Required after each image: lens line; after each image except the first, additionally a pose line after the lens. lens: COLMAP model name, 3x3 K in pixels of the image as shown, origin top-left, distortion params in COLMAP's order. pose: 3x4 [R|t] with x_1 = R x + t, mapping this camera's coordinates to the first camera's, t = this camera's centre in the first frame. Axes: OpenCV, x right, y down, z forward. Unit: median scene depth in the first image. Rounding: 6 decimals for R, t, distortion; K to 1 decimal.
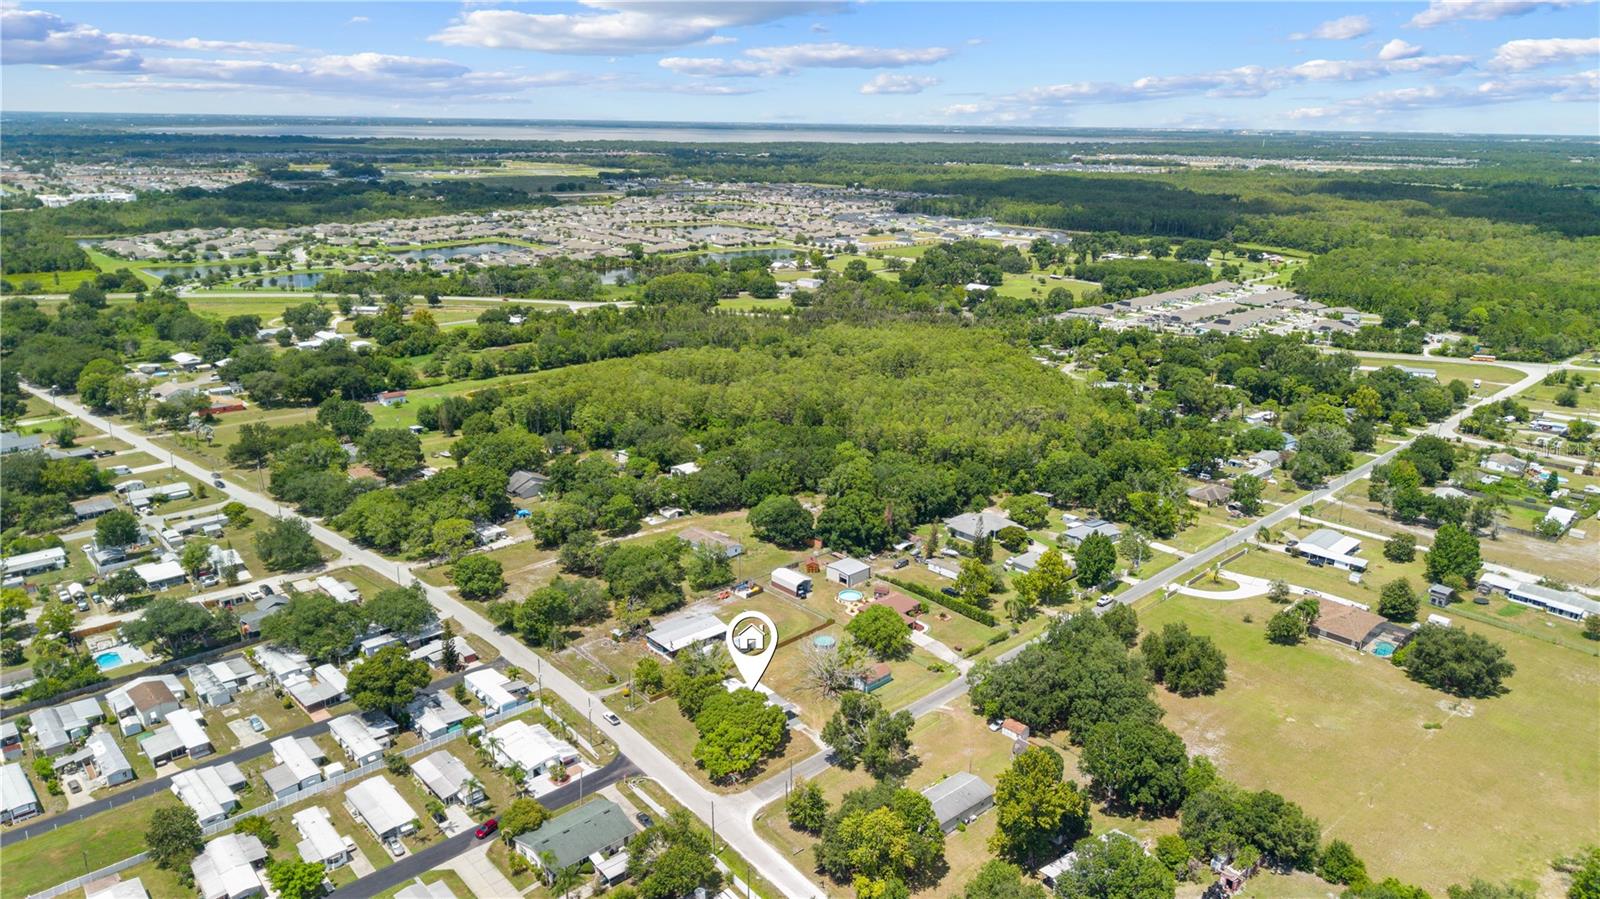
lens RADIAL K [[1066.7, 0, 804.5], [0, 1066.7, 448.6], [0, 0, 1]] dist [0.113202, -0.149299]
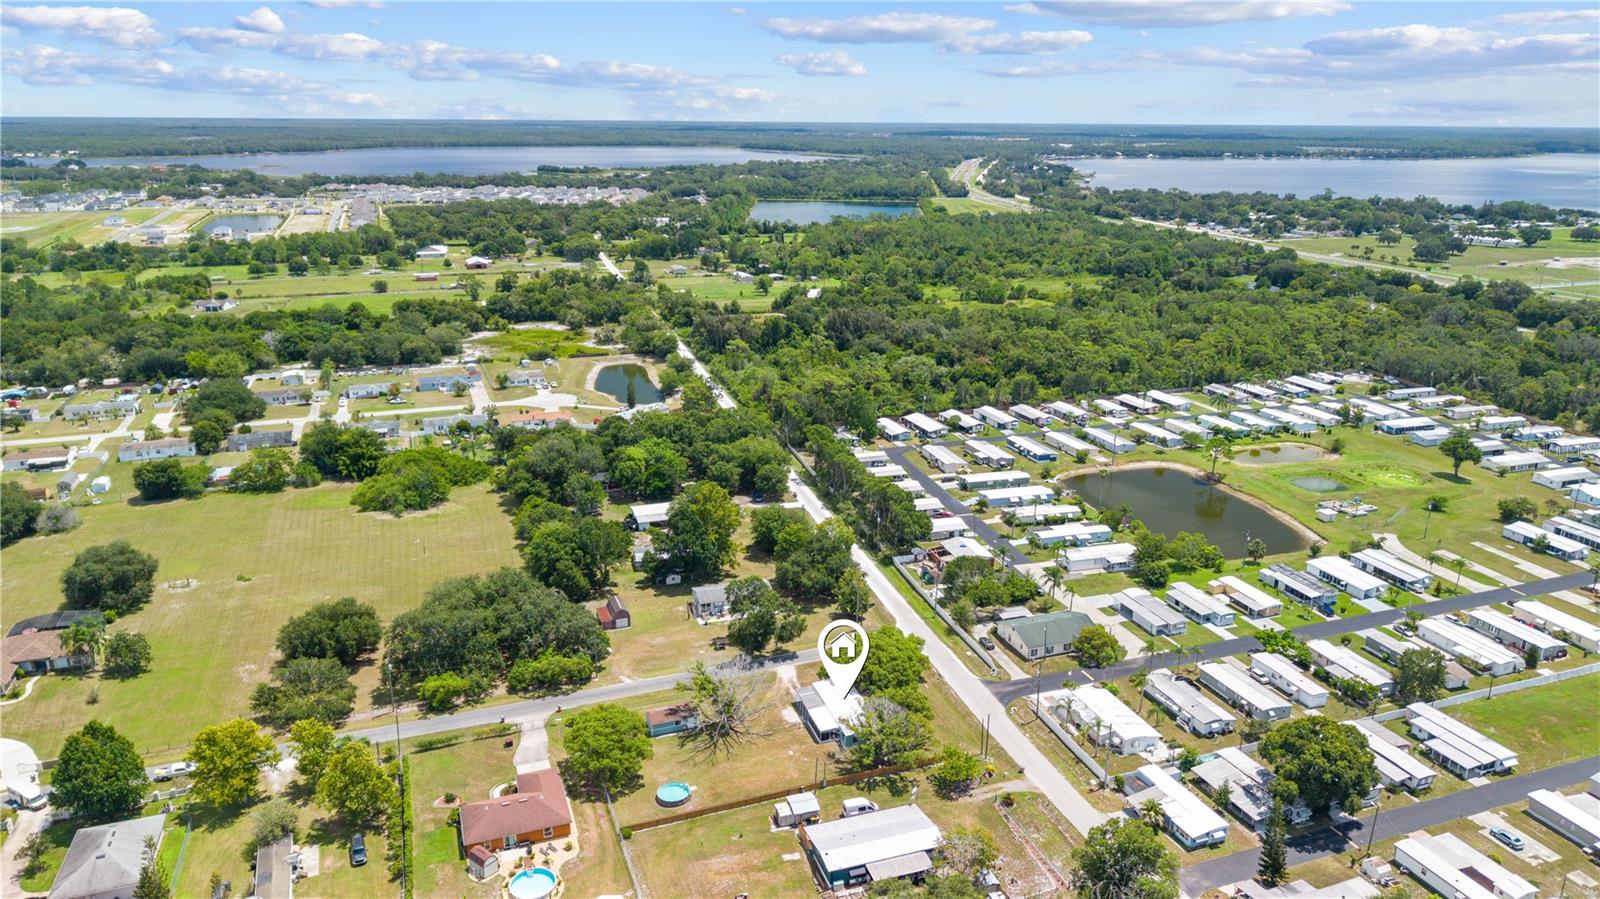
lens RADIAL K [[1069.9, 0, 804.0], [0, 1069.9, 451.6], [0, 0, 1]] dist [0.059677, -0.081598]
pose [[-0.924026, -0.135942, 0.357344, -0.248796], [0.091649, 0.828644, 0.552222, -0.326746], [-0.371182, 0.543018, -0.753230, 1.309220]]
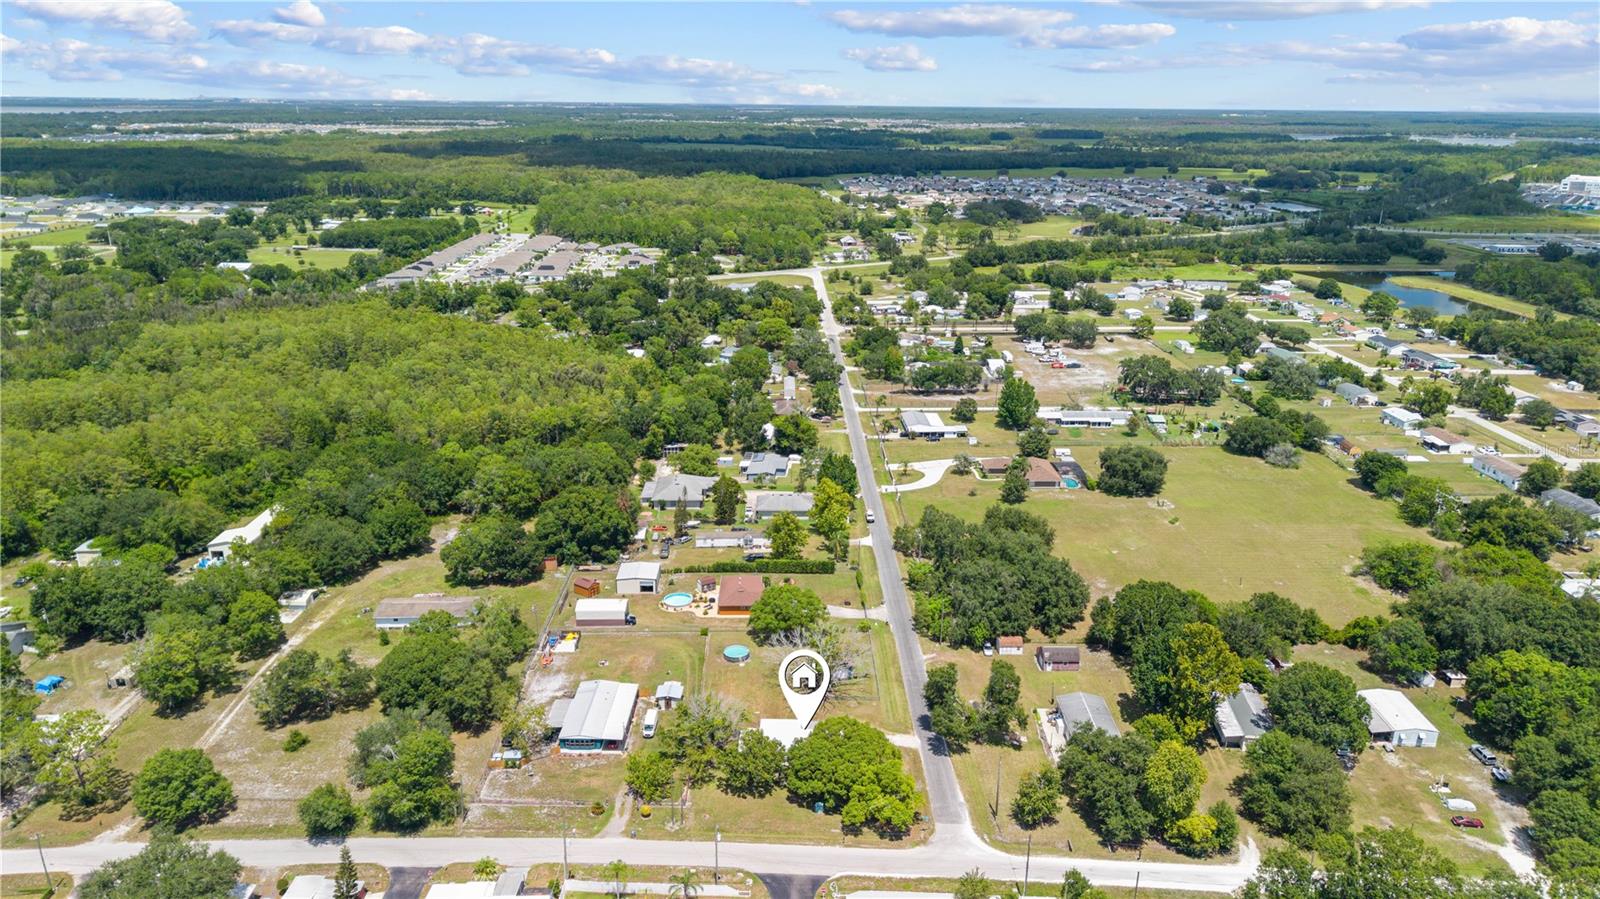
lens RADIAL K [[1066.7, 0, 804.5], [0, 1066.7, 448.6], [0, 0, 1]] dist [0.113202, -0.149299]
pose [[0.670169, -0.238269, 0.702924, -0.470483], [0.220705, 0.968204, 0.117769, -0.053125], [-0.708634, 0.076214, 0.701448, 0.369892]]
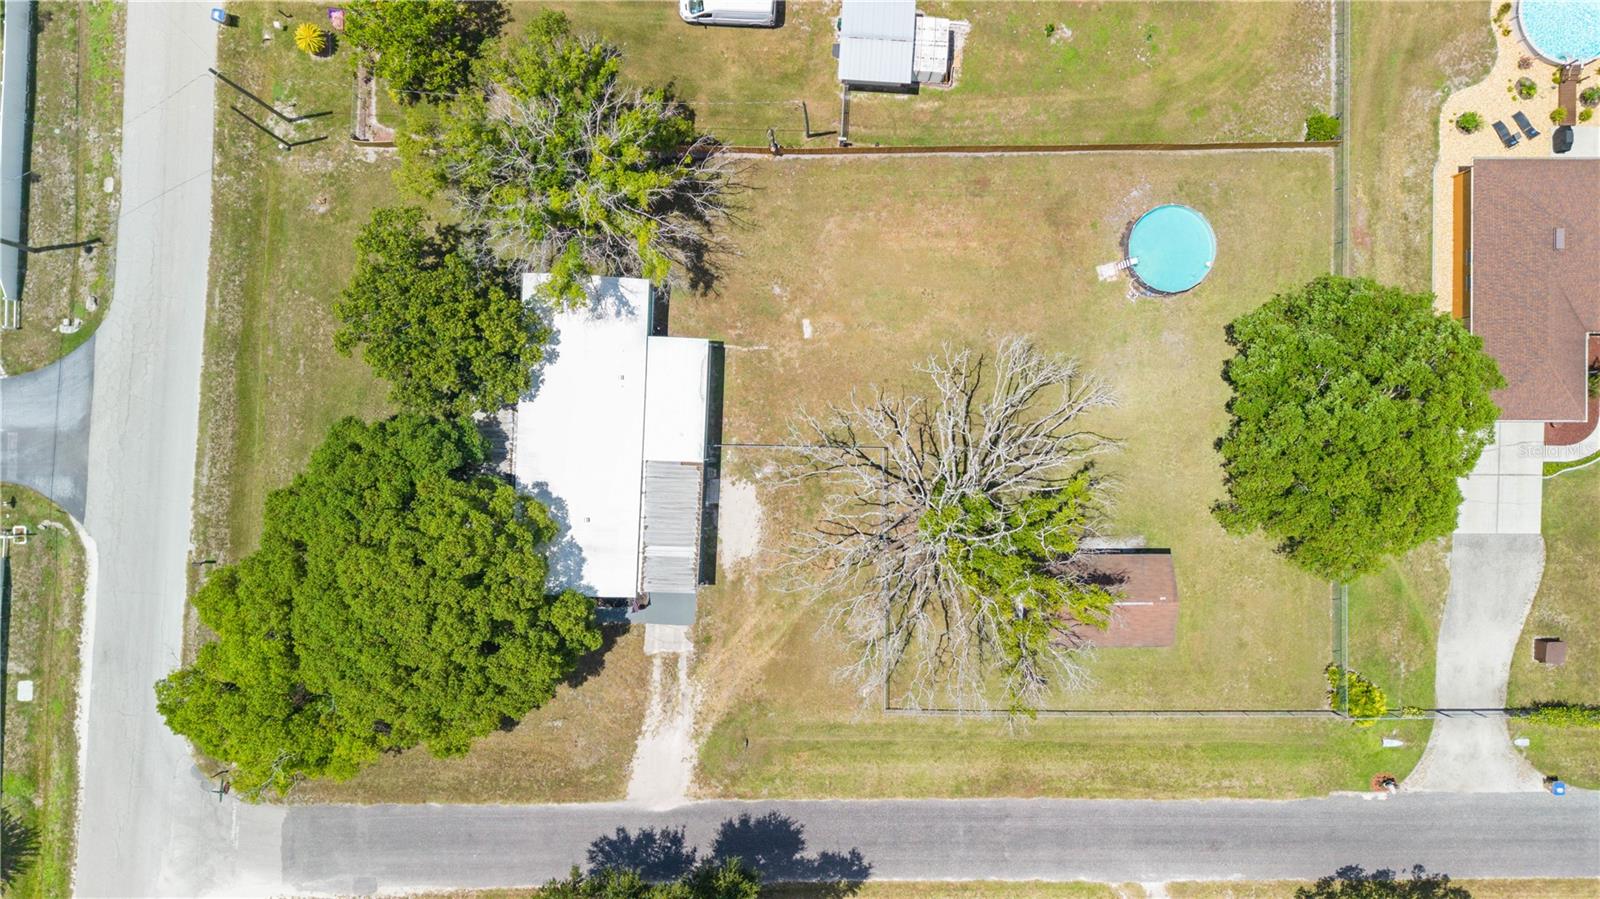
lens RADIAL K [[1077.9, 0, 800.0], [0, 1077.9, 449.5], [0, 0, 1]] dist [0.009809, -0.003377]
pose [[0.729457, 0.684025, 0.001459, -0.011608], [-0.204915, 0.216490, 0.954538, -0.021693], [0.652612, -0.696593, 0.298087, 0.821402]]
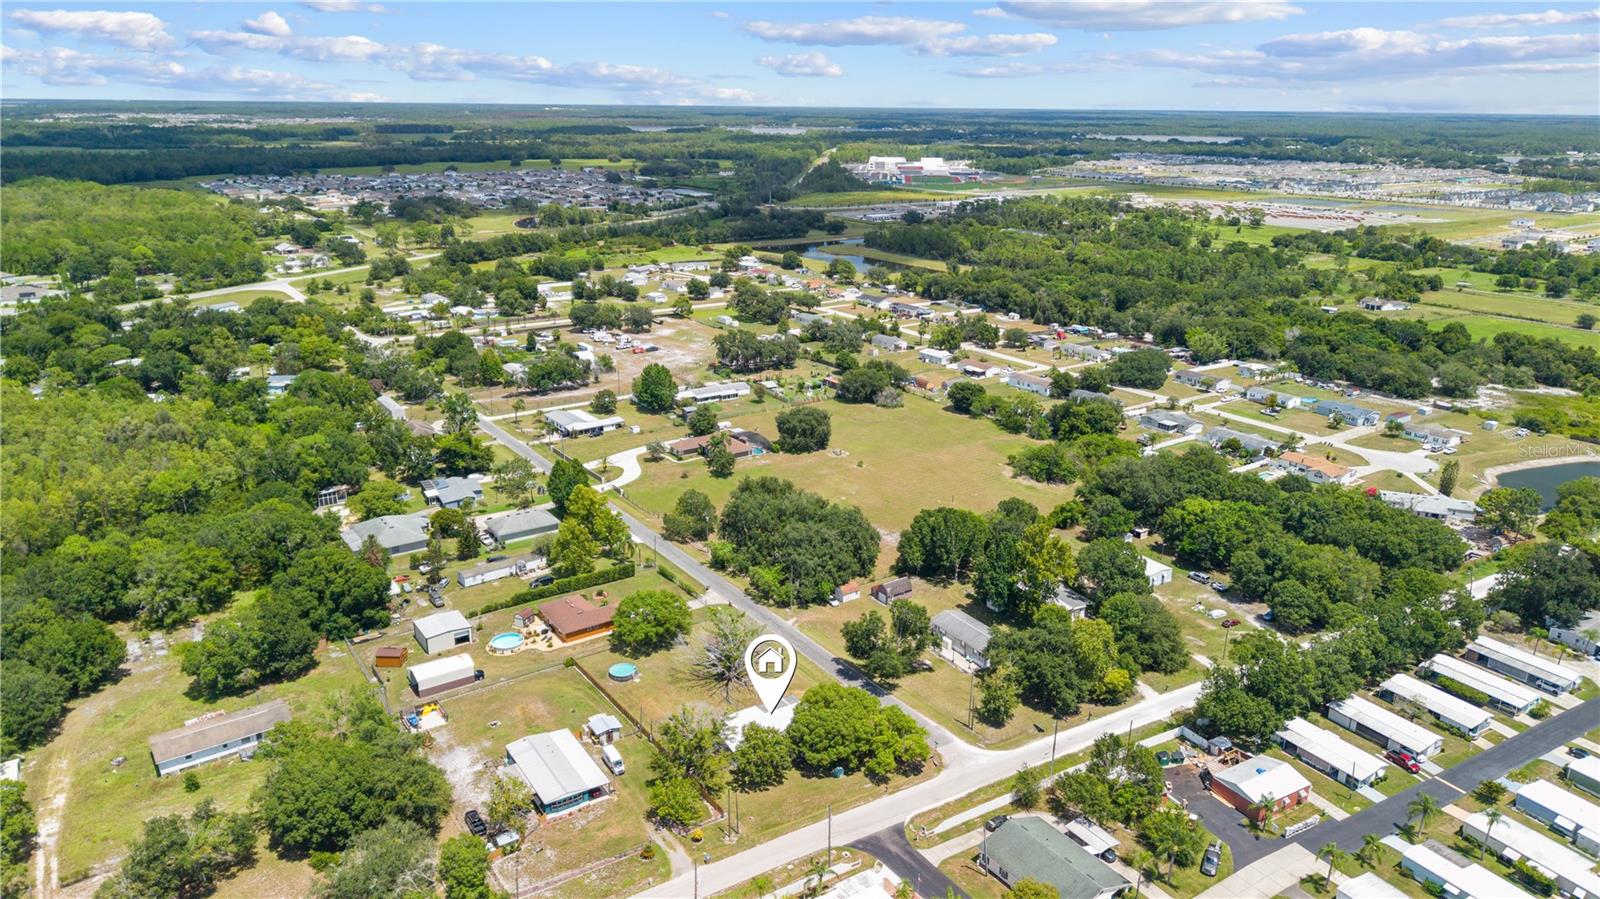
lens RADIAL K [[1069.9, 0, 804.0], [0, 1069.9, 451.6], [0, 0, 1]] dist [0.059677, -0.081598]
pose [[0.146580, -0.321671, 0.935437, -0.619696], [0.286502, 0.918924, 0.271099, -0.134184], [-0.946800, 0.228267, 0.226855, 0.647040]]
